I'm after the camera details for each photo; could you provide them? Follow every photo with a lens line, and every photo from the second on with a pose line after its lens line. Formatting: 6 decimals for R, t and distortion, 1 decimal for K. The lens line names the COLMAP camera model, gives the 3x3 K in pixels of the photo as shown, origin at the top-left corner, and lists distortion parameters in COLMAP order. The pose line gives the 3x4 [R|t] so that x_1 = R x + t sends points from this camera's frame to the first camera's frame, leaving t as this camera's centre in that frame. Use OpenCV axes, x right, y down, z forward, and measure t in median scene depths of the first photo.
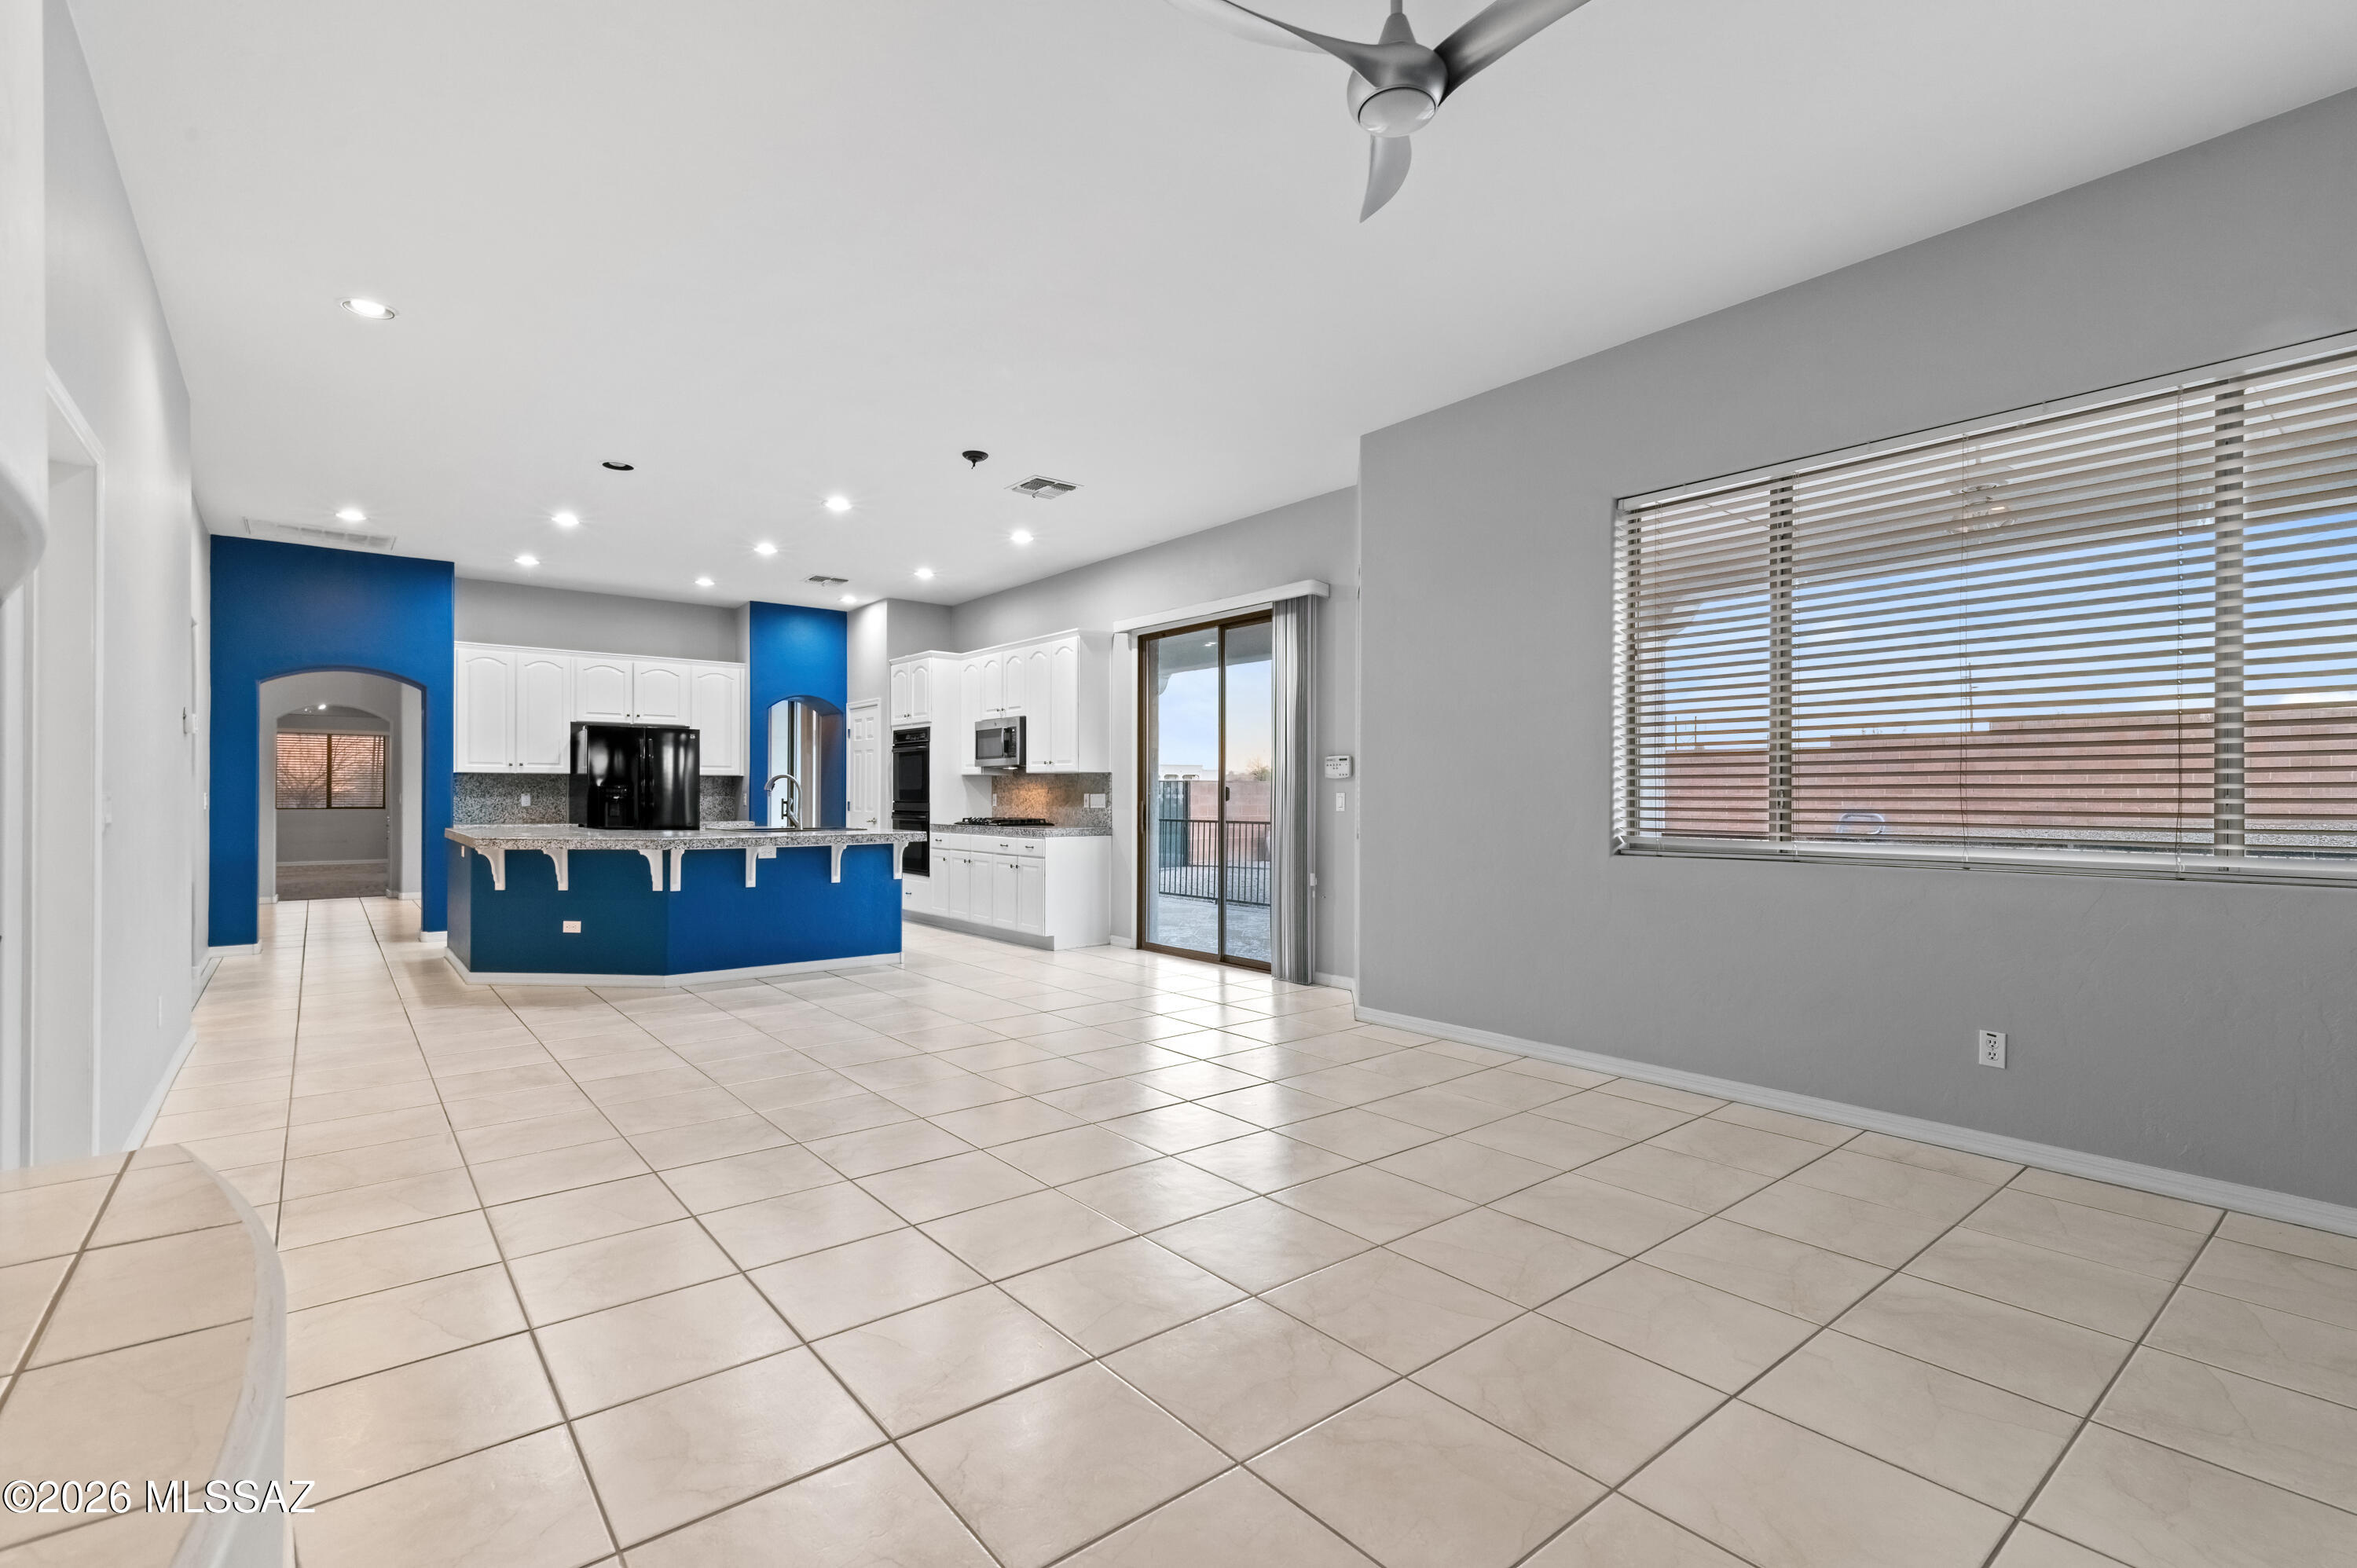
lens RADIAL K [[1057.0, 0, 1187.6], [0, 1057.0, 792.1], [0, 0, 1]] dist [0.010747, 0.000186]
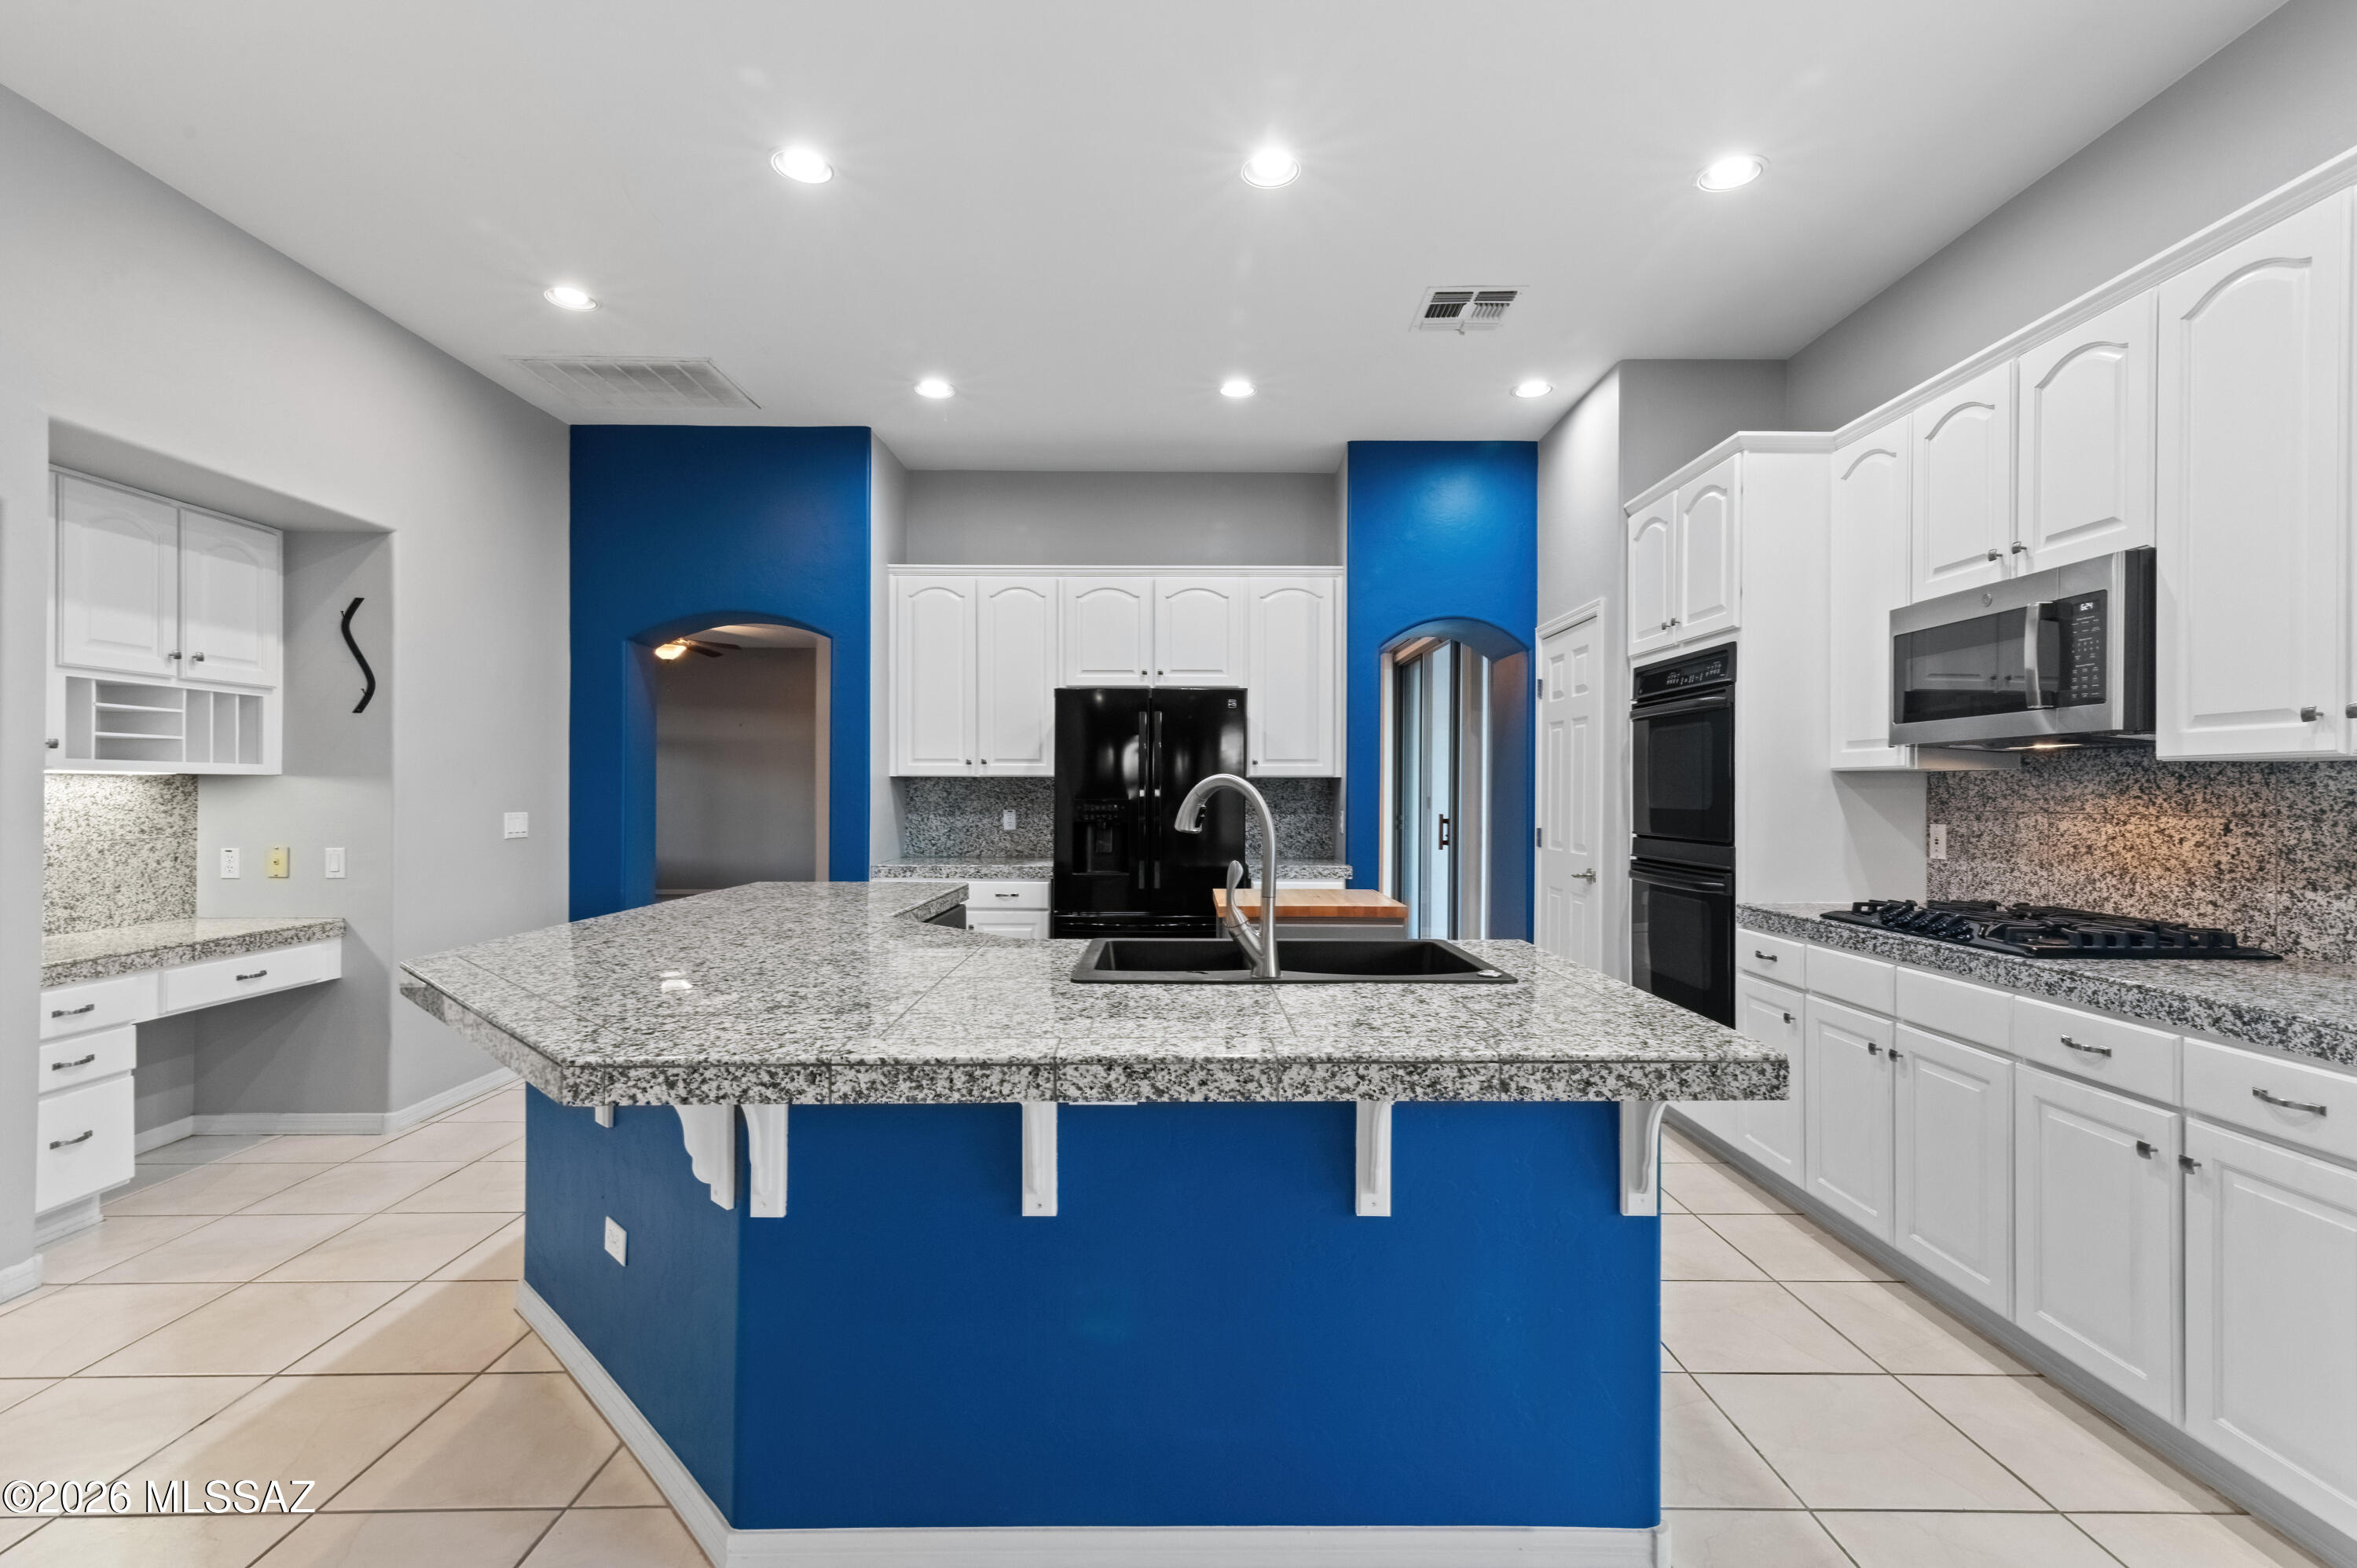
lens RADIAL K [[1064.0, 0, 1182.1], [0, 1064.0, 791.2], [0, 0, 1]] dist [0.015810, -0.000011]
pose [[0.777120, 0.000591, -0.629352, -0.162779], [0.000484, 0.999999, 0.001536, -0.010453], [0.629353, -0.001498, 0.777118, 0.600834]]
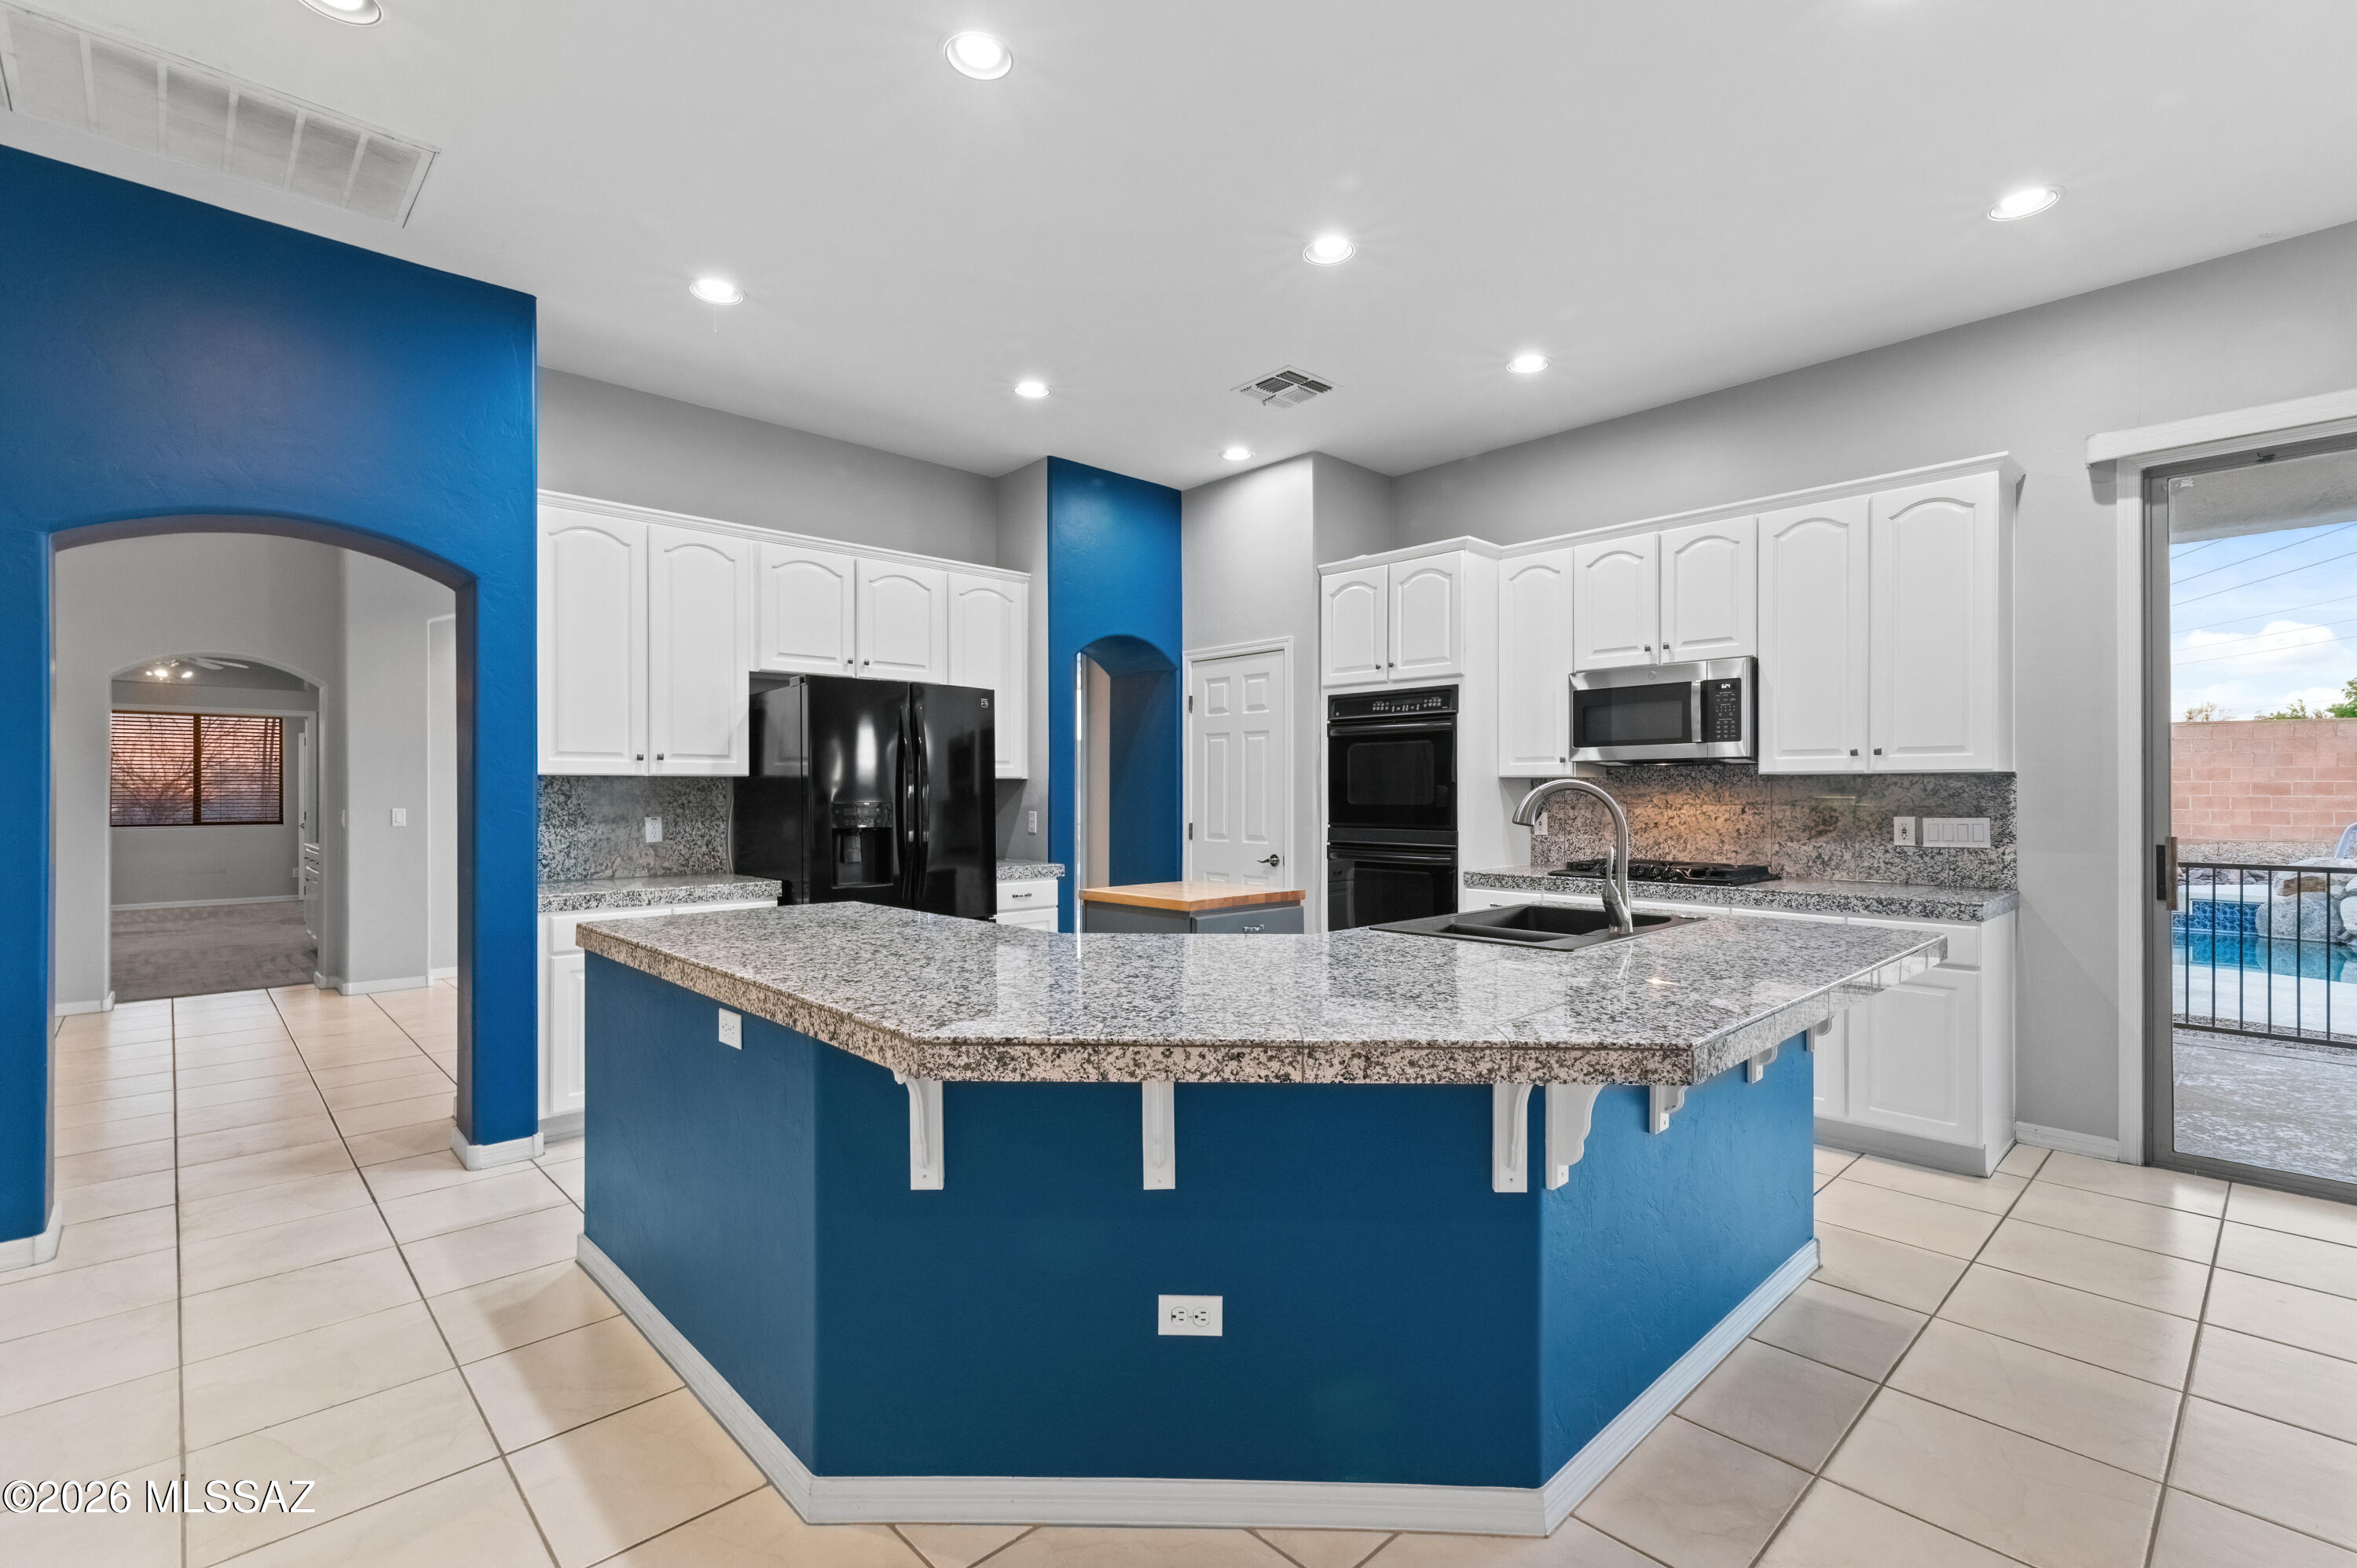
lens RADIAL K [[1057.0, 0, 1187.6], [0, 1057.0, 792.1], [0, 0, 1]] dist [0.010747, 0.000186]
pose [[0.996948, -0.002806, 0.078021, -0.426903], [0.002542, 0.999991, 0.003491, -0.011550], [-0.078030, -0.003282, 0.996946, 0.505056]]
